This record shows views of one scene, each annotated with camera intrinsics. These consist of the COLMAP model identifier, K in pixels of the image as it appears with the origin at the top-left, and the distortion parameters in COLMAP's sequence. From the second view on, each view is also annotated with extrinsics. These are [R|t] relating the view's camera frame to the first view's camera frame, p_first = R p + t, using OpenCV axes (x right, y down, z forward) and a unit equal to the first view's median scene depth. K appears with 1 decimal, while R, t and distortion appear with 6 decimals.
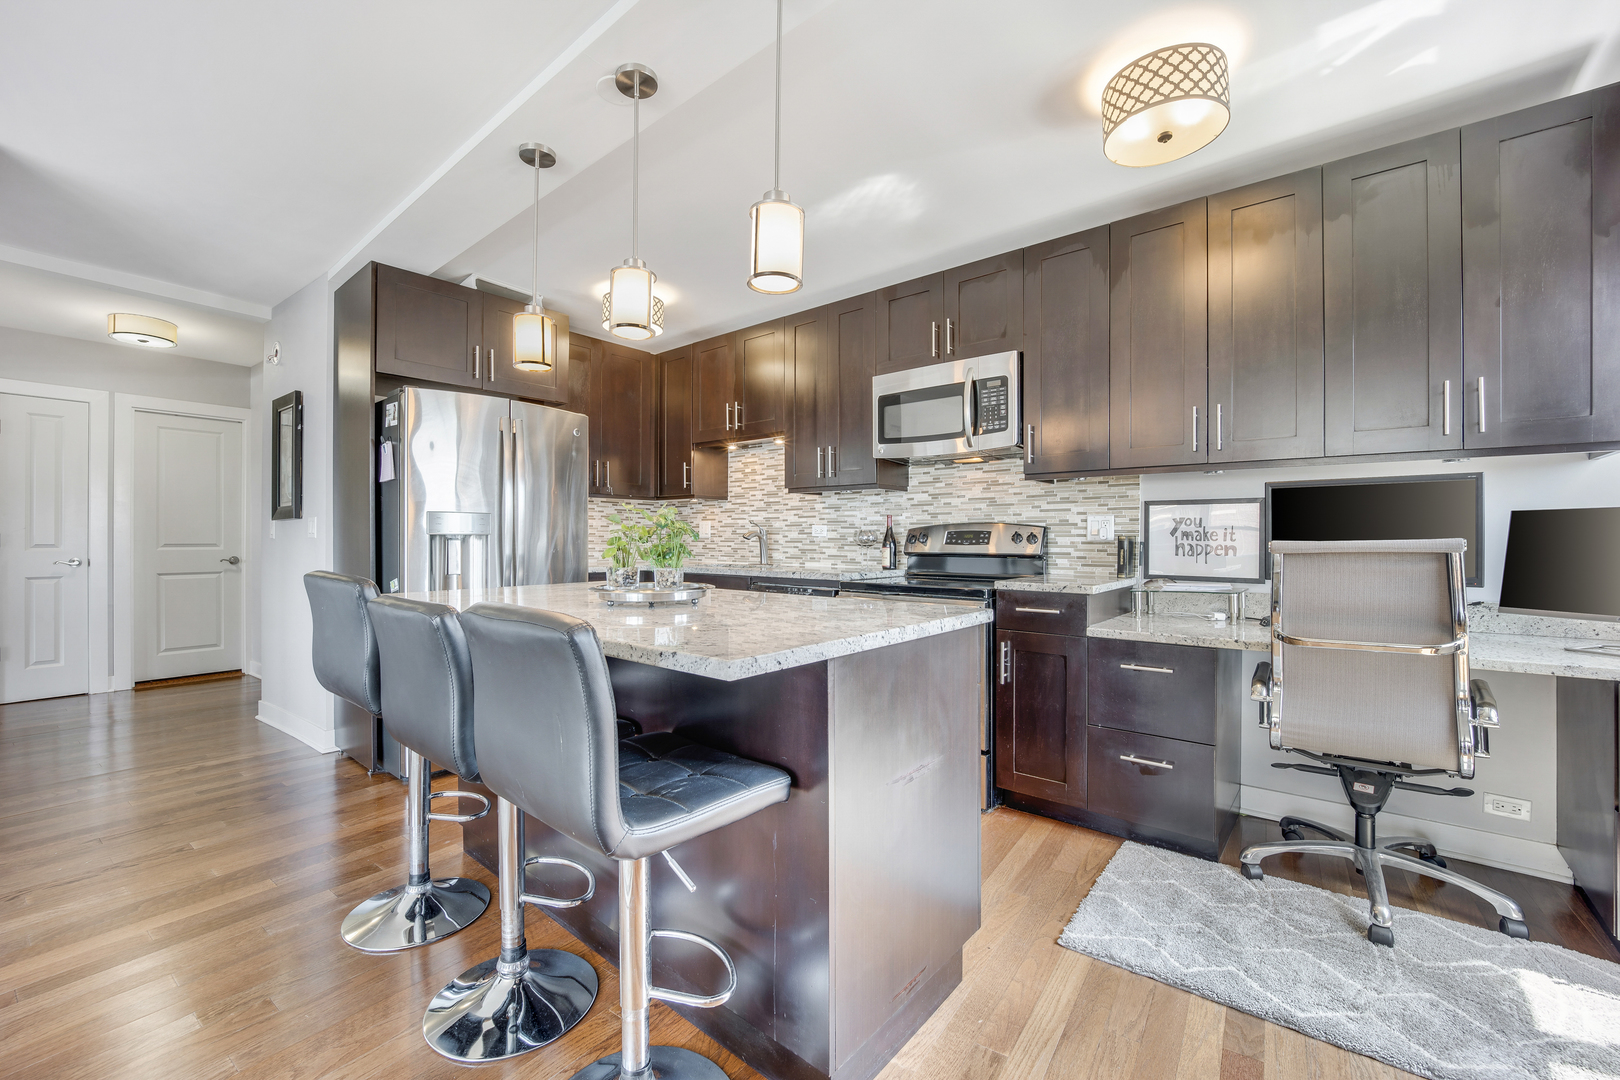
lens RADIAL K [[658.6, 0, 806.2], [0, 658.6, 531.7], [0, 0, 1]] dist [-0.018314, -0.001050]
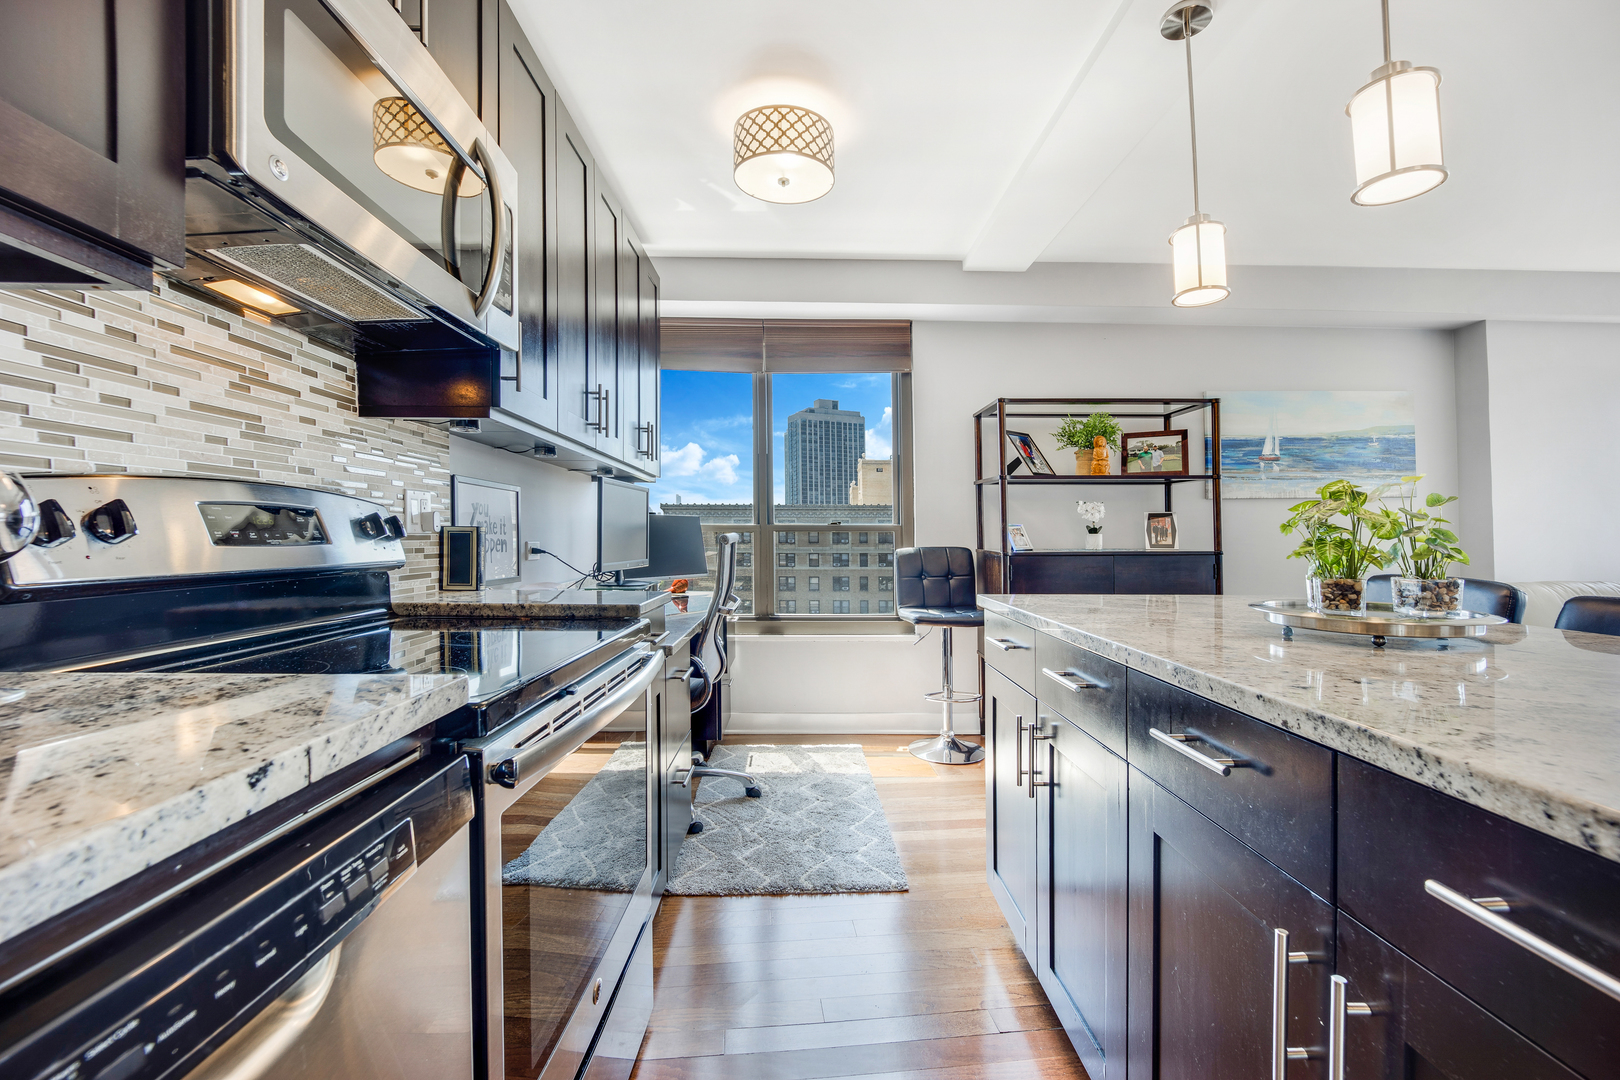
lens RADIAL K [[658.6, 0, 819.6], [0, 658.6, 531.4], [0, 0, 1]] dist [-0.018314, -0.001050]
pose [[-0.672435, 0.003681, 0.740147, -0.216496], [-0.009945, 0.999852, -0.014008, 0.015970], [-0.740089, -0.016780, -0.672299, 1.092331]]
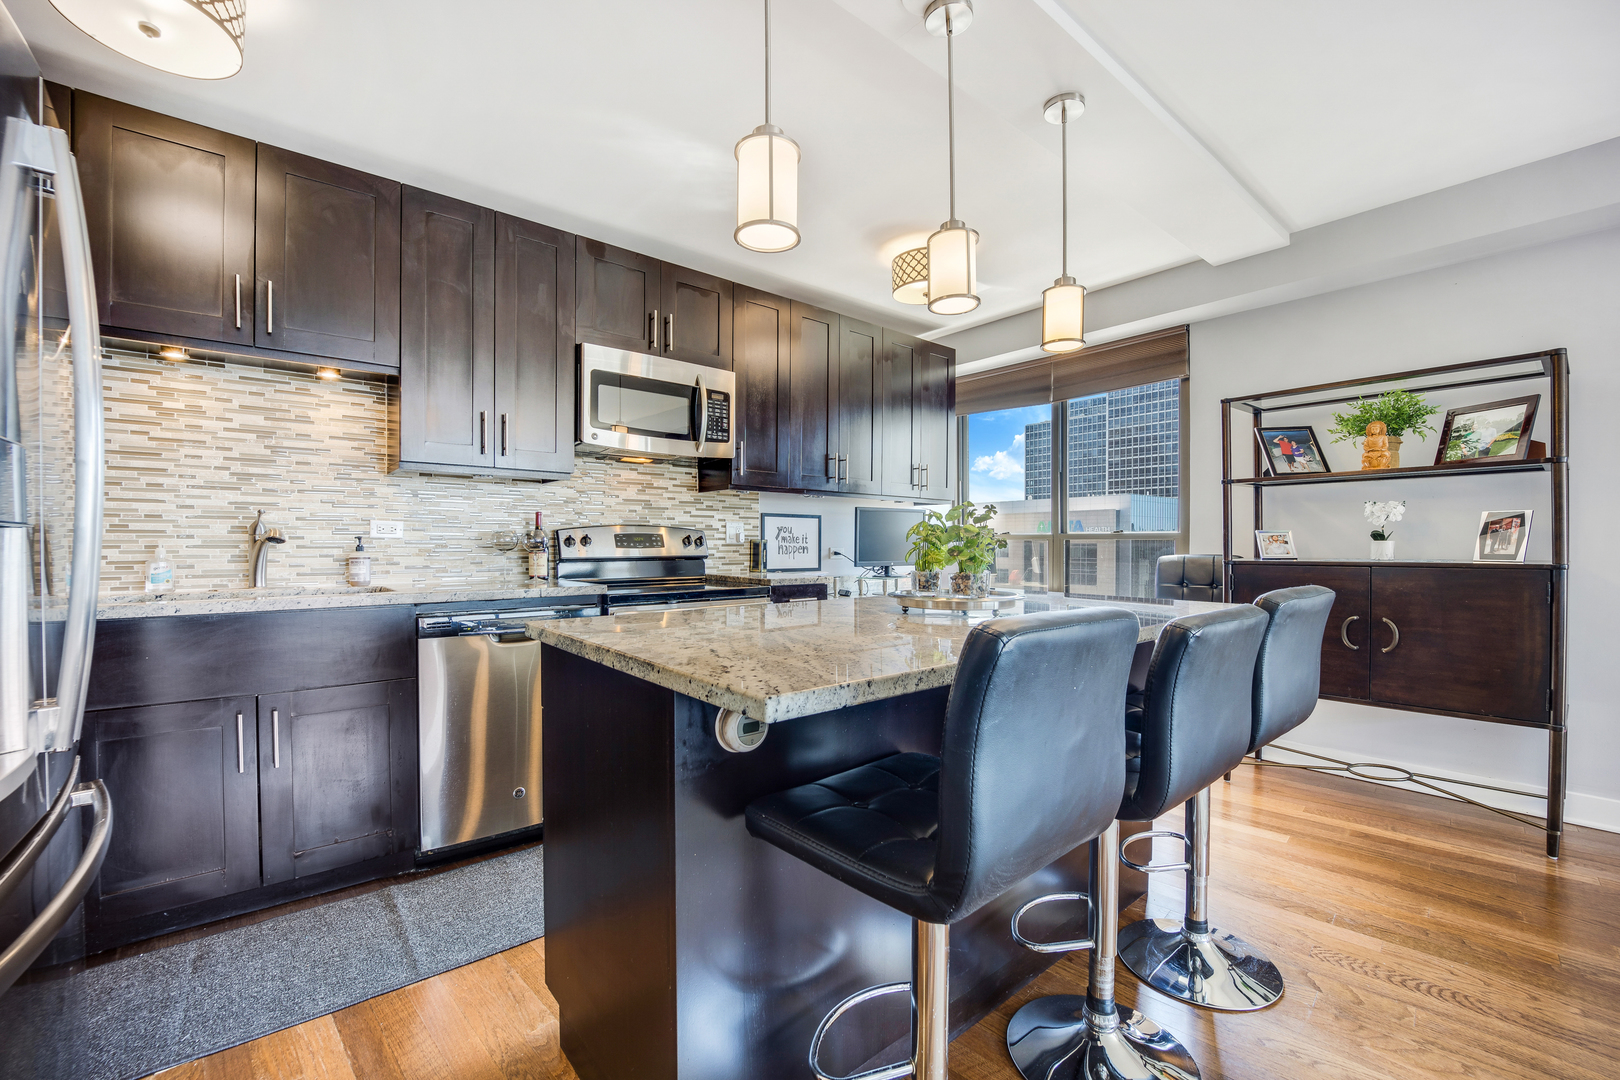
lens RADIAL K [[658.6, 0, 806.1], [0, 658.6, 559.8], [0, 0, 1]] dist [-0.018314, -0.001050]
pose [[0.165147, -0.025371, 0.985943, -0.719782], [-0.009070, 0.999588, 0.027242, 0.009592], [-0.986227, -0.013441, 0.164848, 0.646075]]
